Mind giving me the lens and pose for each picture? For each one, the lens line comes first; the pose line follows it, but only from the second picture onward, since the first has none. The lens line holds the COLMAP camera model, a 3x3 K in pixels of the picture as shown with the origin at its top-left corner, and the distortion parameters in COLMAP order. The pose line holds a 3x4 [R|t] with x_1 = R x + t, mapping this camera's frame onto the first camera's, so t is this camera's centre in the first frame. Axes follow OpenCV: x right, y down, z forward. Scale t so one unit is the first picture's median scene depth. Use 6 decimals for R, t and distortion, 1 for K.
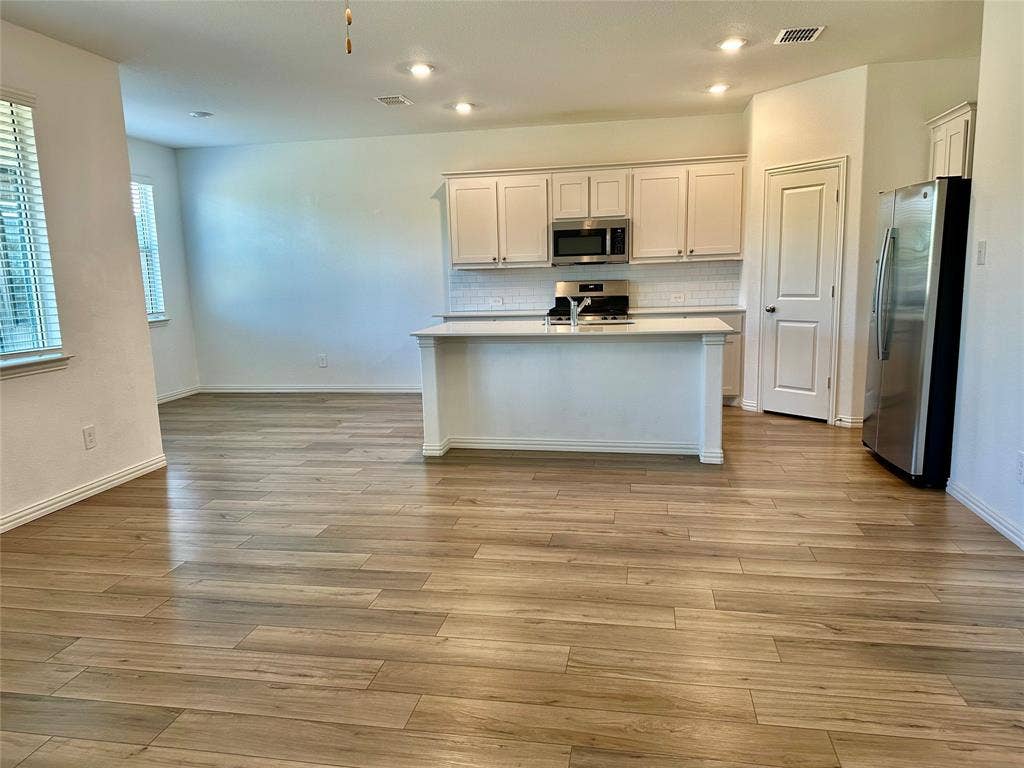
lens RADIAL K [[708.4, 0, 499.9], [0, 708.4, 416.4], [0, 0, 1]] dist [0.015026, -0.032692]
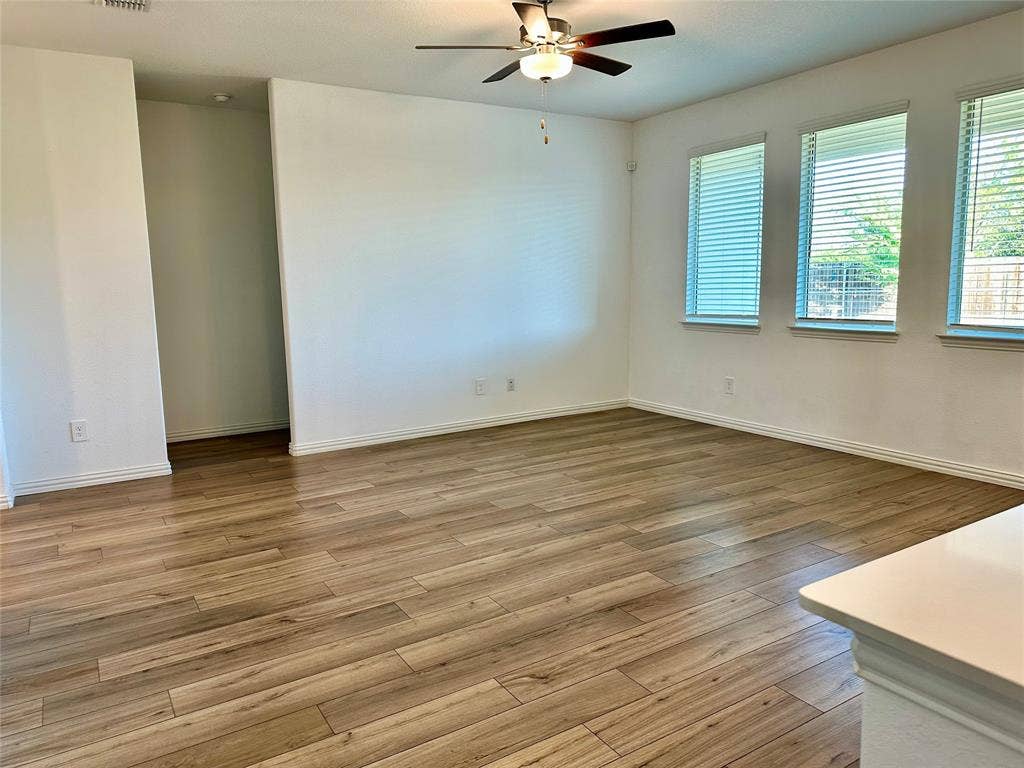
lens RADIAL K [[708.4, 0, 518.5], [0, 708.4, 379.3], [0, 0, 1]] dist [0.015026, -0.032692]
pose [[-0.715233, 0.144192, -0.683850, 0.831807], [-0.104392, 0.945466, 0.308538, -0.381956], [0.691046, 0.292065, -0.661176, 1.700259]]
